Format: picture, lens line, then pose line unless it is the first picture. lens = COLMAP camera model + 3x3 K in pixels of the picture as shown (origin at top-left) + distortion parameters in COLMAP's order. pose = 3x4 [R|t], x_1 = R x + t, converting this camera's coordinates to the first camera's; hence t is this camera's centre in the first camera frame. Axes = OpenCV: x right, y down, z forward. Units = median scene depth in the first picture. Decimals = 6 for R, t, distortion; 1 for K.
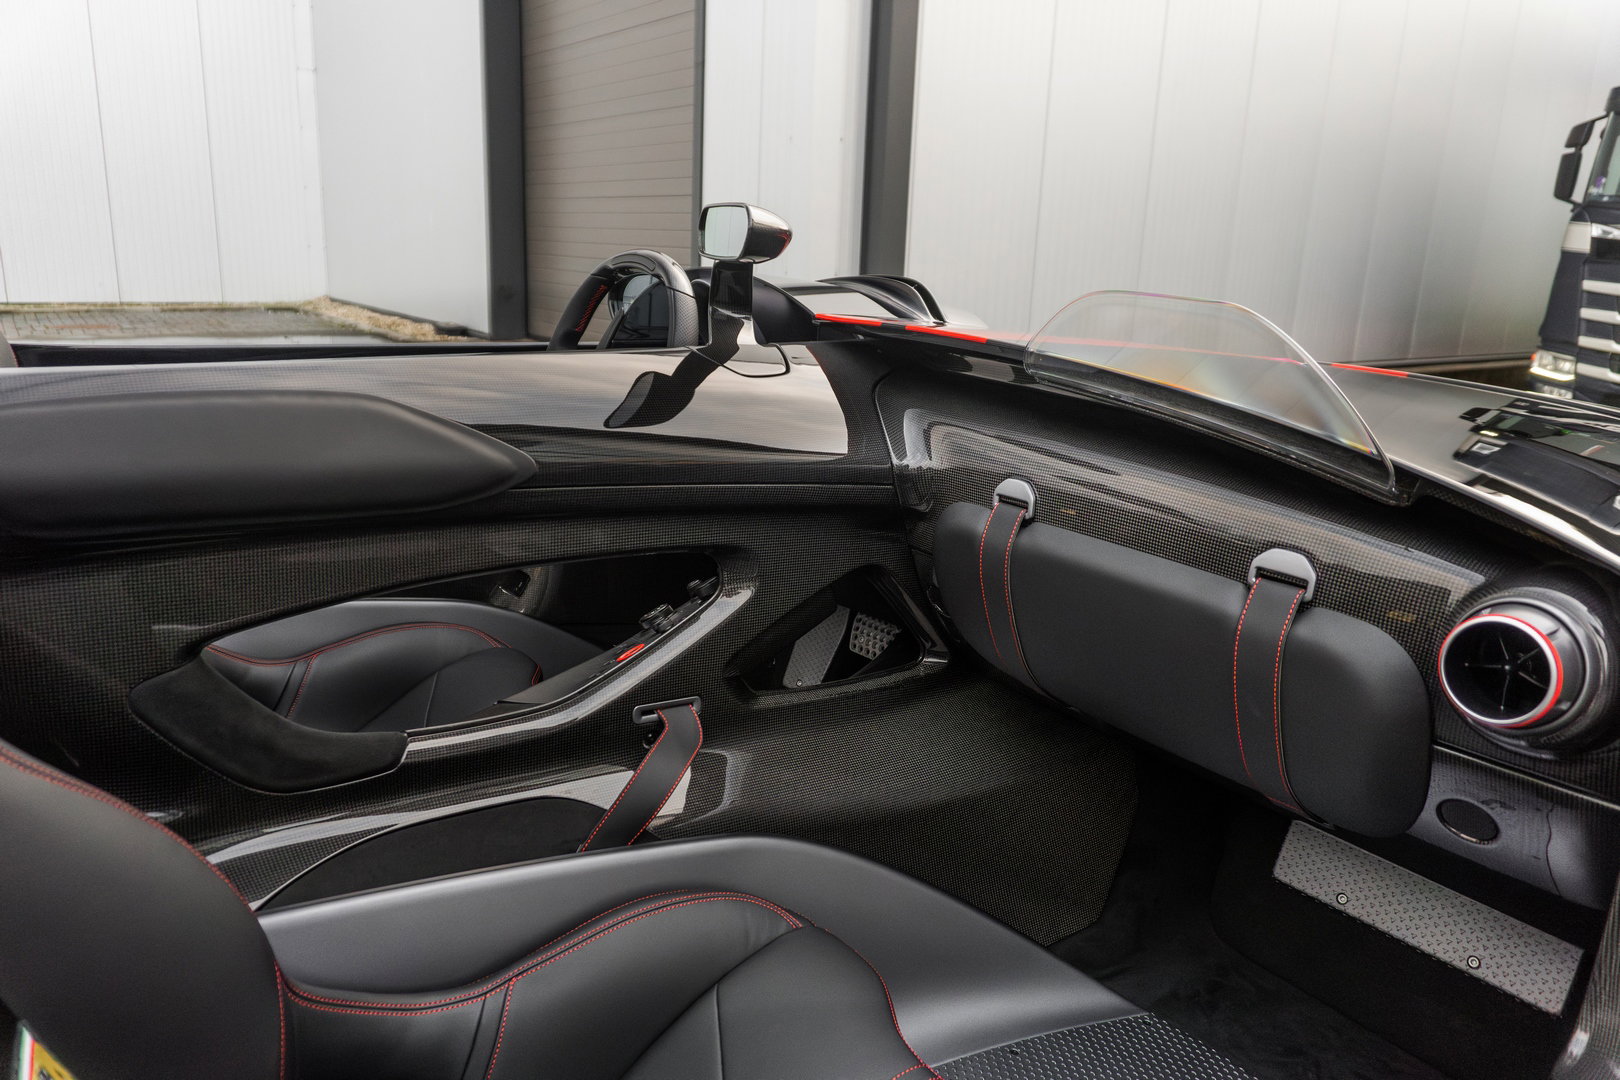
lens RADIAL K [[1118.0, 0, 810.6], [0, 1118.0, 523.0], [0, 0, 1]] dist [-0.001707, -0.002786]
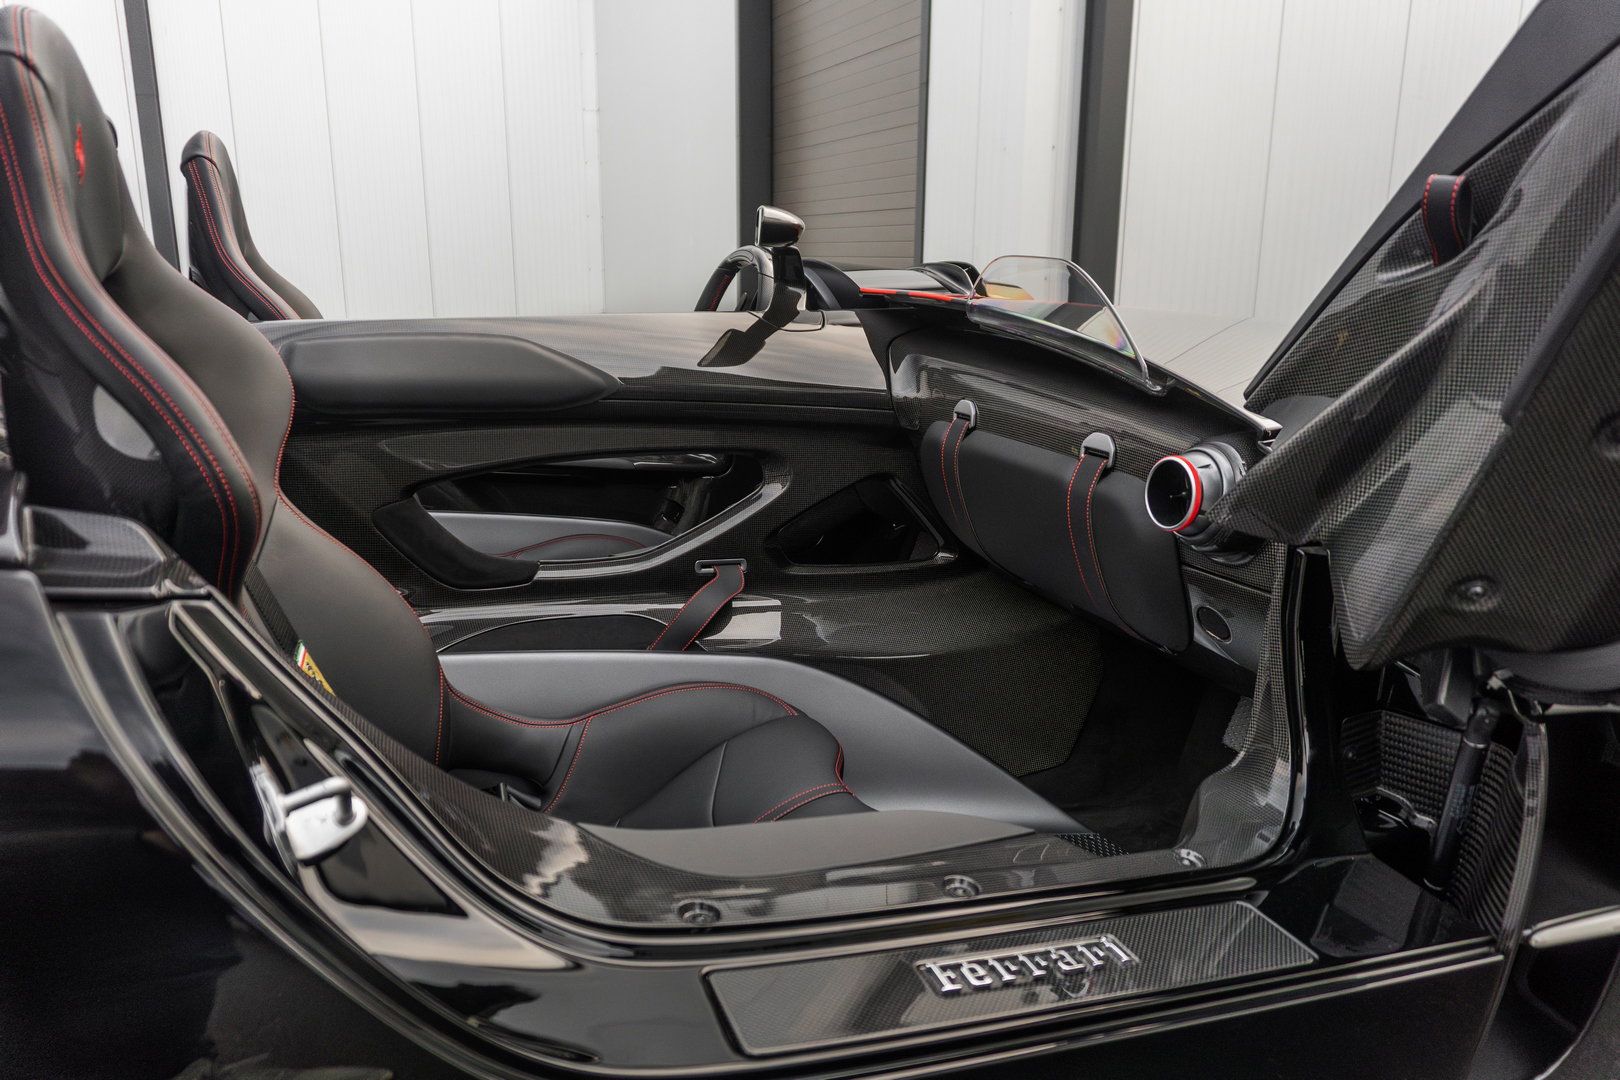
lens RADIAL K [[1149.3, 0, 809.0], [0, 1149.3, 519.8], [0, 0, 1]] dist [-0.000177, -0.001035]
pose [[0.970299, 0.022898, -0.240823, 0.299216], [-0.028191, 0.999430, -0.018555, 0.121491], [0.240260, 0.024793, 0.970392, -0.348263]]
